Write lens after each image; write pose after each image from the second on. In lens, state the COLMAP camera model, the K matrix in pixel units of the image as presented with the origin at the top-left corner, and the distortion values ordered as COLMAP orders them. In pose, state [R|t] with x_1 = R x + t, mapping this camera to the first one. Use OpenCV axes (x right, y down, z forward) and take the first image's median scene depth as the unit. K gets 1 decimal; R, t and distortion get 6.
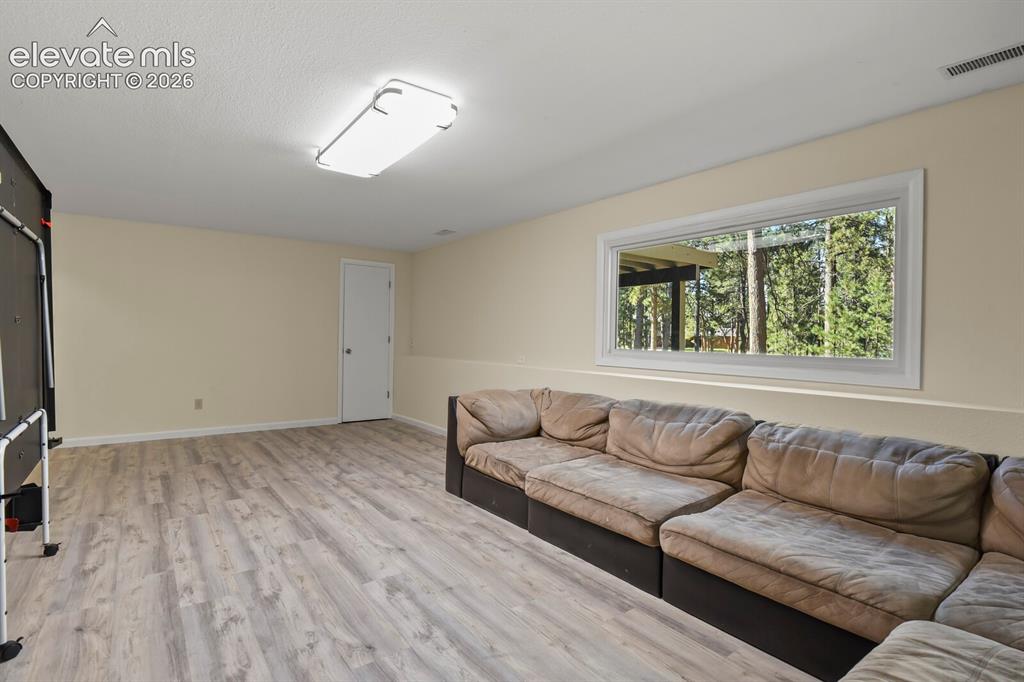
lens RADIAL K [[496.7, 0, 511.4], [0, 496.7, 342.3], [0, 0, 1]] dist [-0.010215, -0.001879]
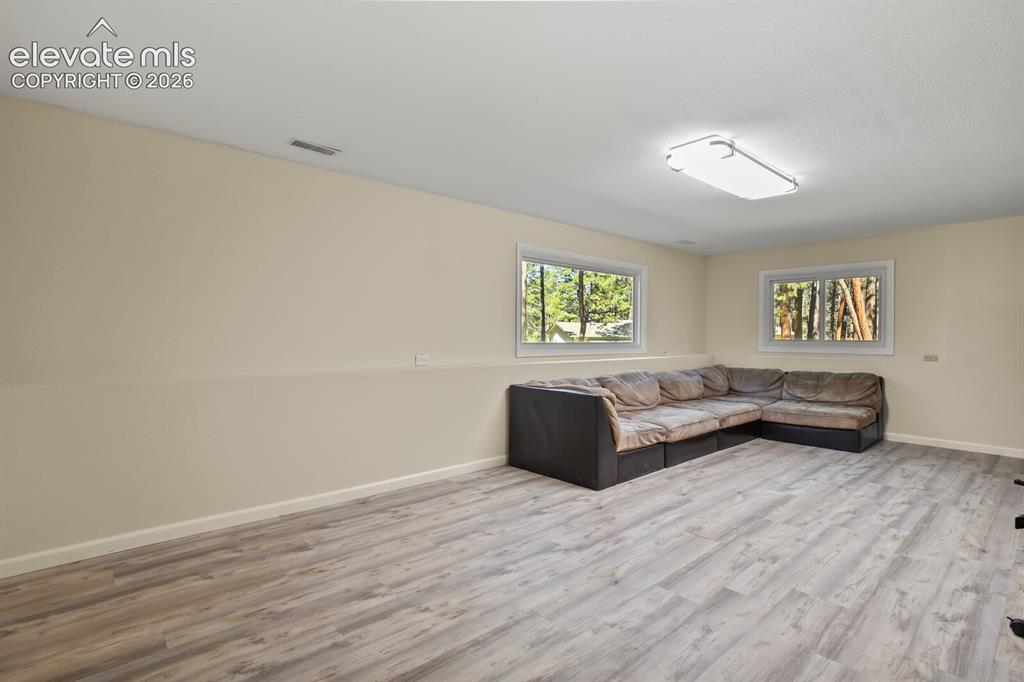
lens RADIAL K [[496.7, 0, 511.3], [0, 496.7, 339.3], [0, 0, 1]] dist [-0.010215, -0.001879]
pose [[-0.080386, -0.023847, 0.996478, -1.423470], [0.002374, 0.999706, 0.024116, -0.036369], [-0.996761, 0.004305, -0.080306, 1.622725]]
